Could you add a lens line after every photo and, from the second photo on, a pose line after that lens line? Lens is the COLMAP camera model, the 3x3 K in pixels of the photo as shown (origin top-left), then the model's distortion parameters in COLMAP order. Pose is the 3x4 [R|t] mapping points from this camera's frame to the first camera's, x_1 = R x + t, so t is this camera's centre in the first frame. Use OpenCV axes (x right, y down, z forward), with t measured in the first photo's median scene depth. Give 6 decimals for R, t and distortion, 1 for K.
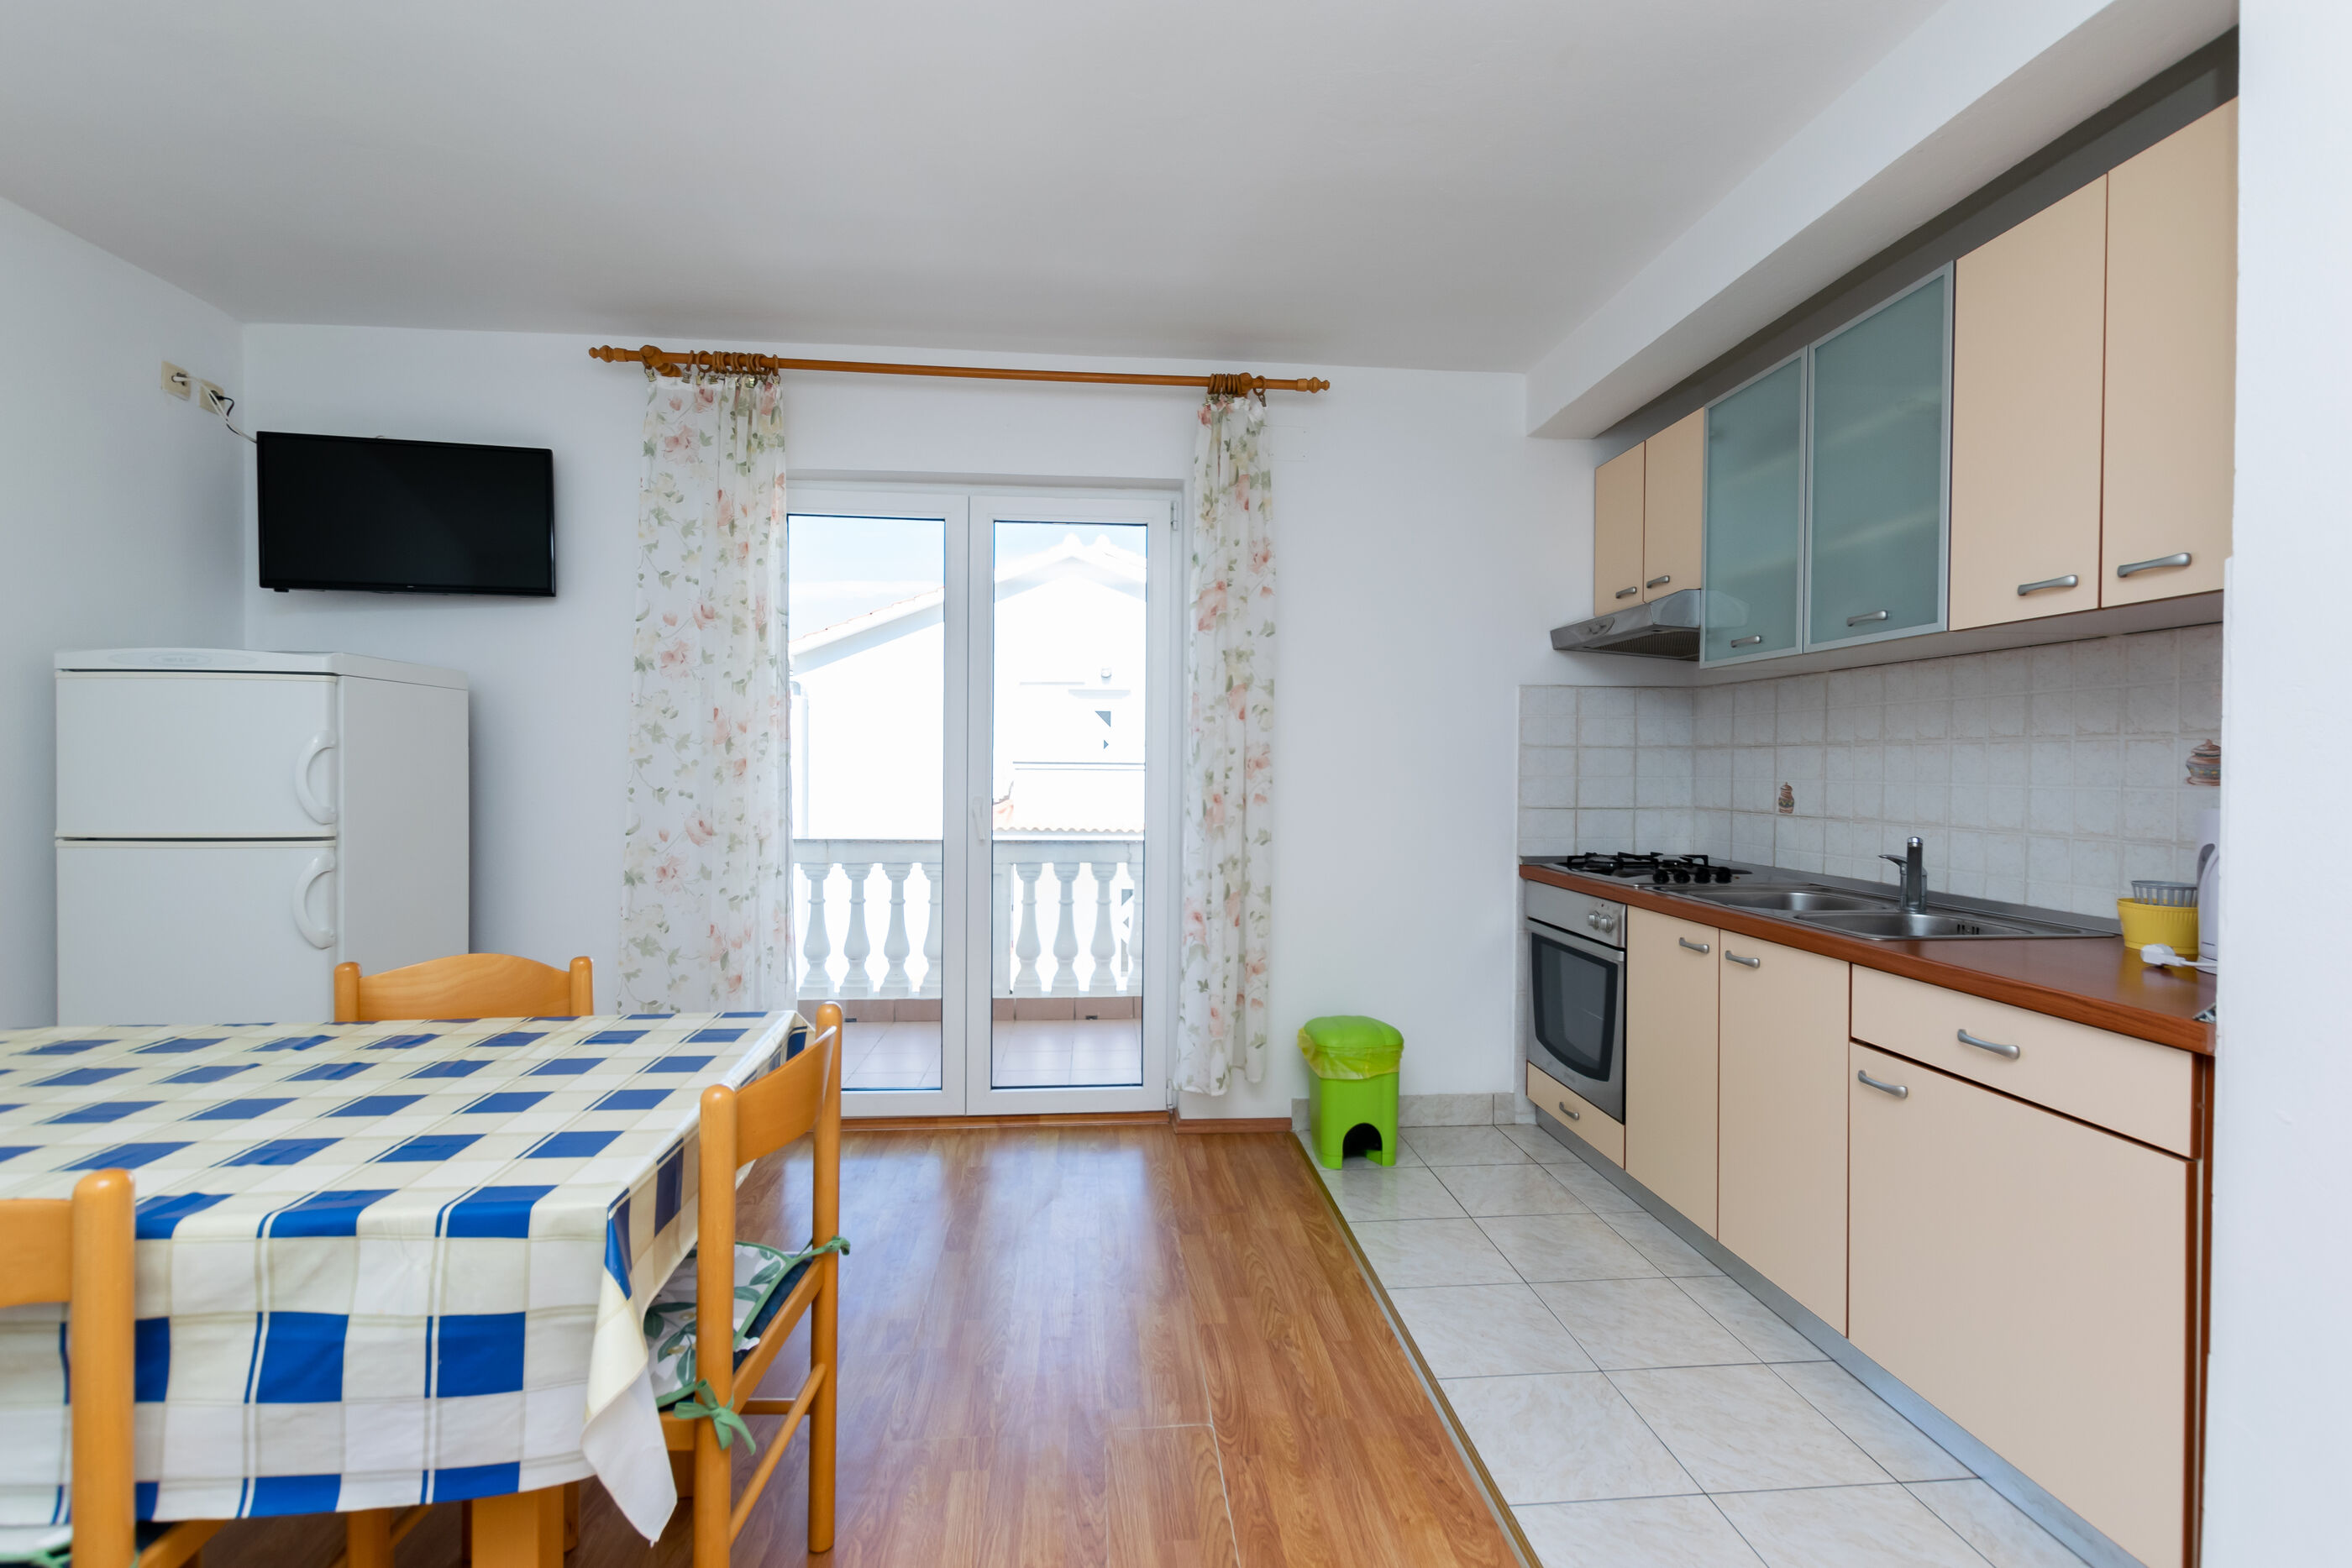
lens RADIAL K [[1012.8, 0, 1188.8], [0, 1012.8, 773.5], [0, 0, 1]] dist [0.002660, 0.000149]
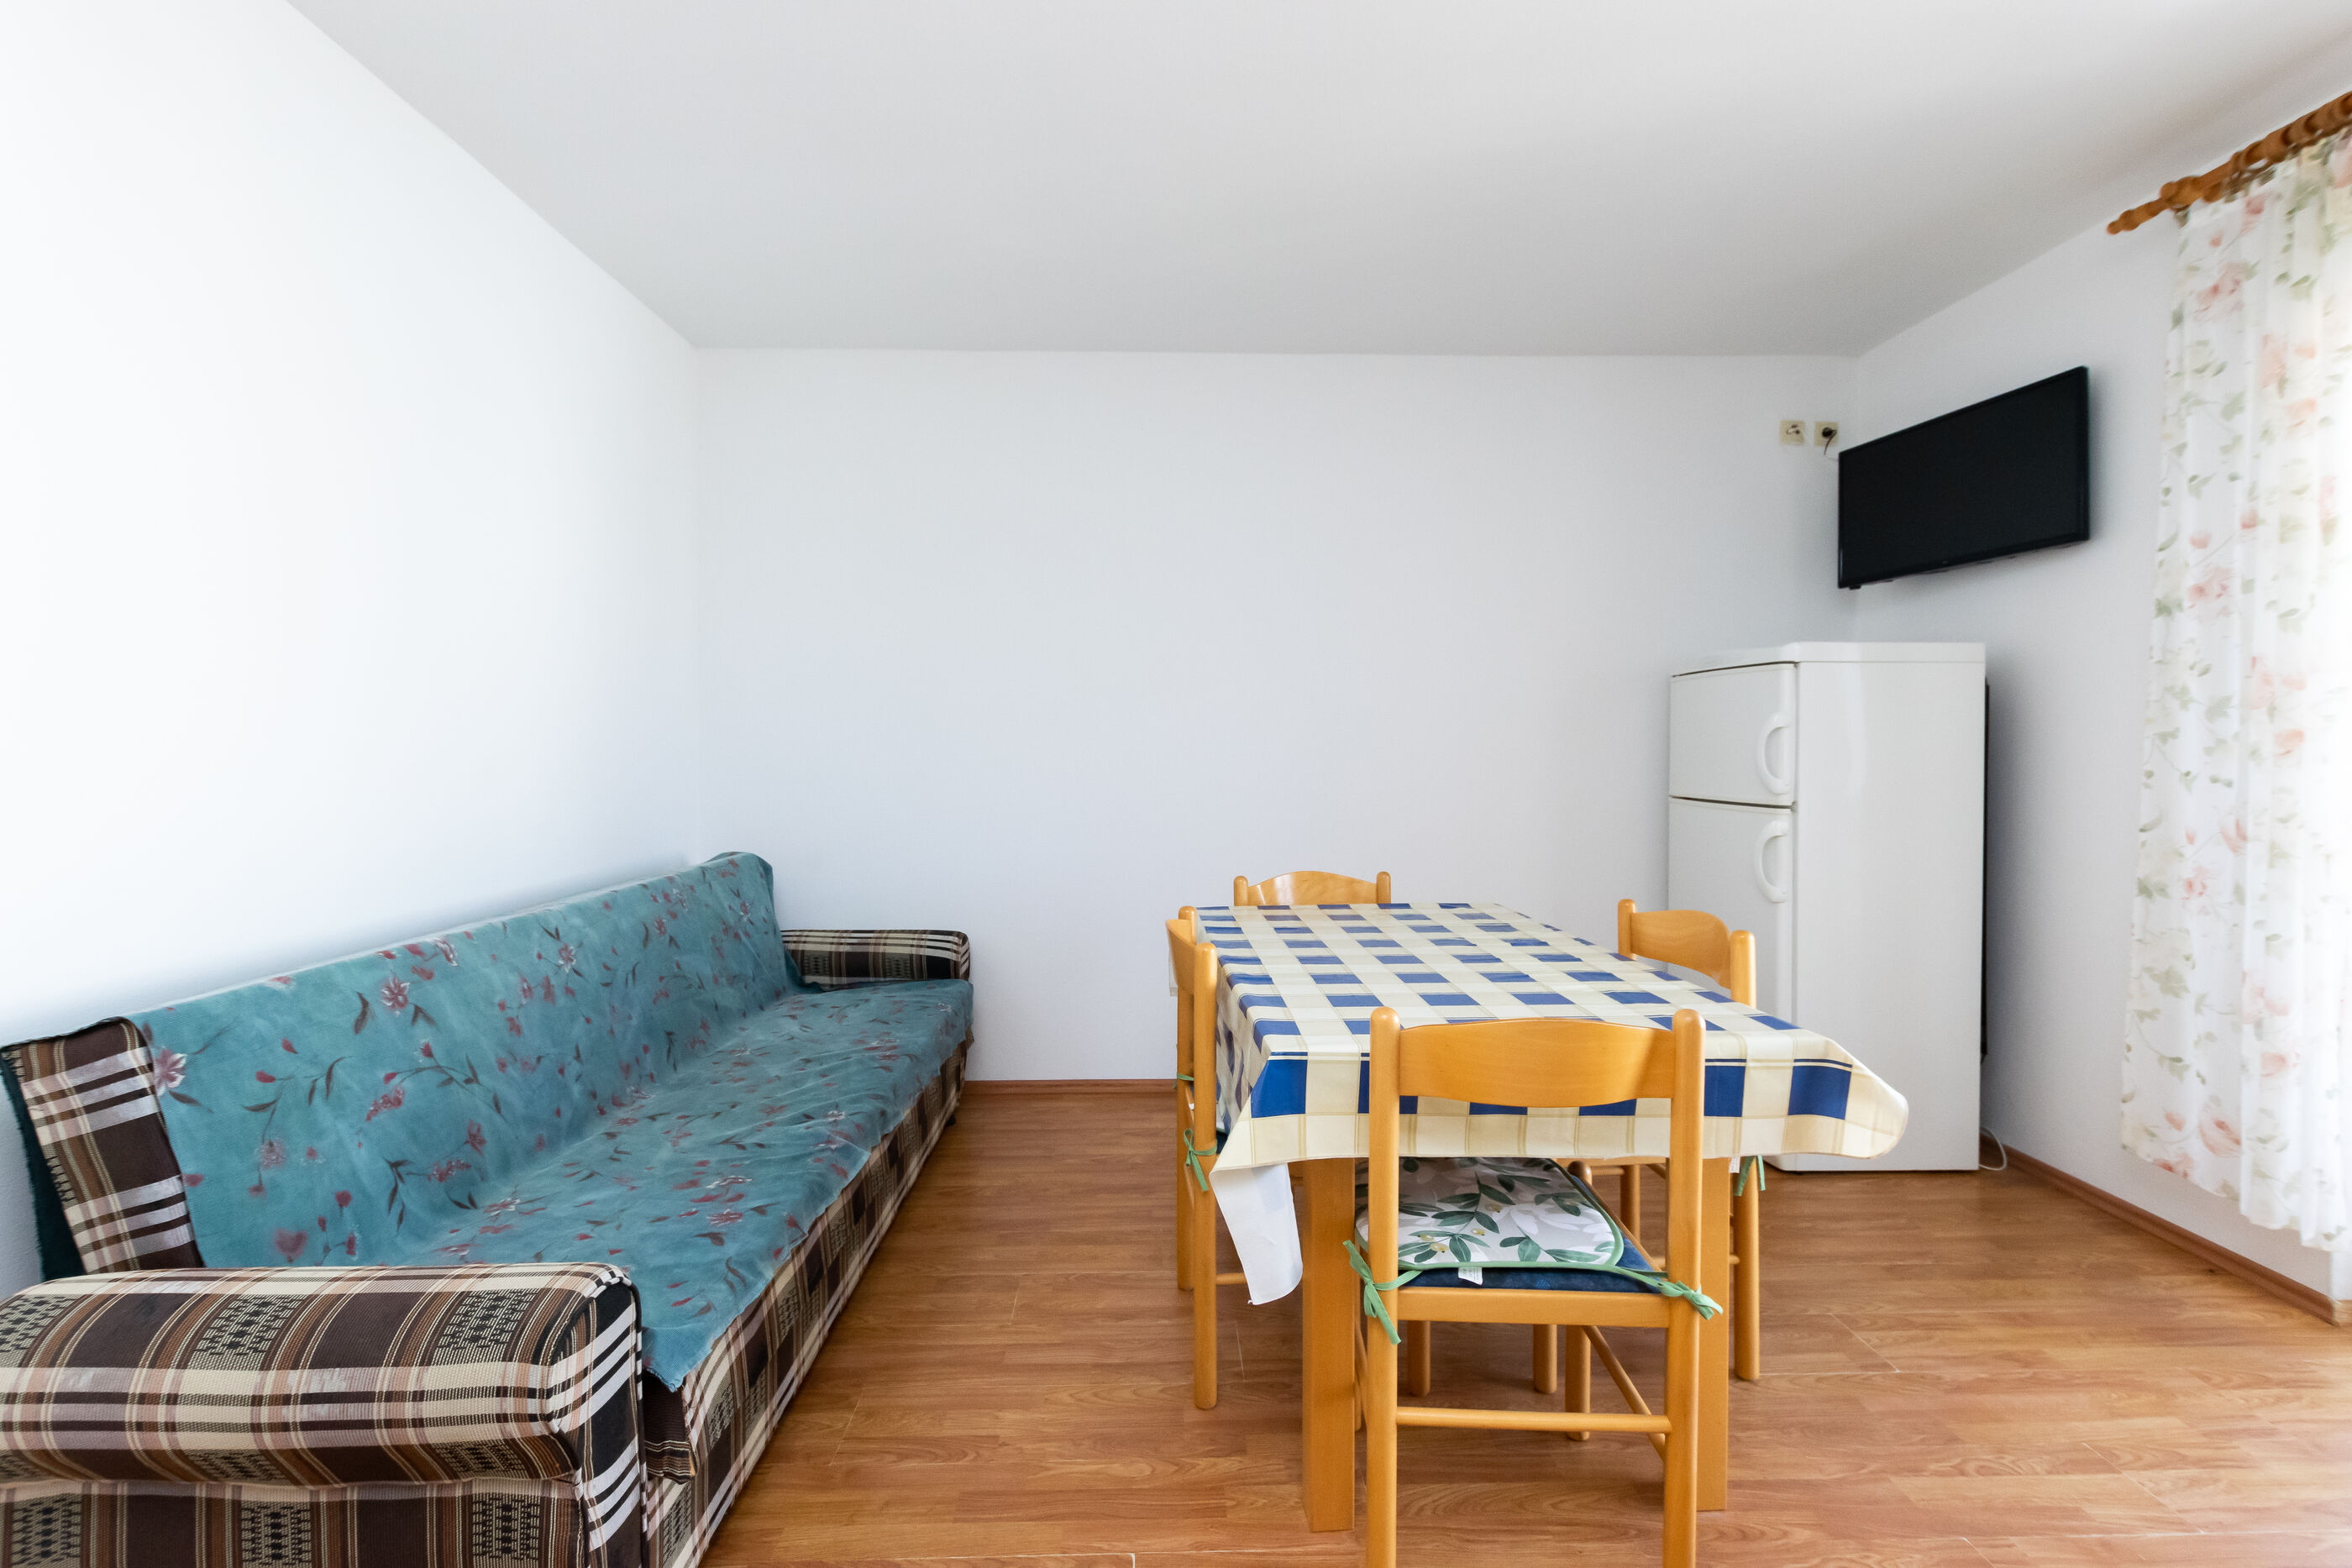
lens RADIAL K [[1032.0, 0, 1178.1], [0, 1032.0, 753.8], [0, 0, 1]] dist [-0.000928, -0.000347]
pose [[-0.066127, 0.001169, -0.997811, 0.277103], [-0.008415, 0.999963, 0.001729, 0.006456], [0.997776, 0.008511, -0.066115, 0.318992]]
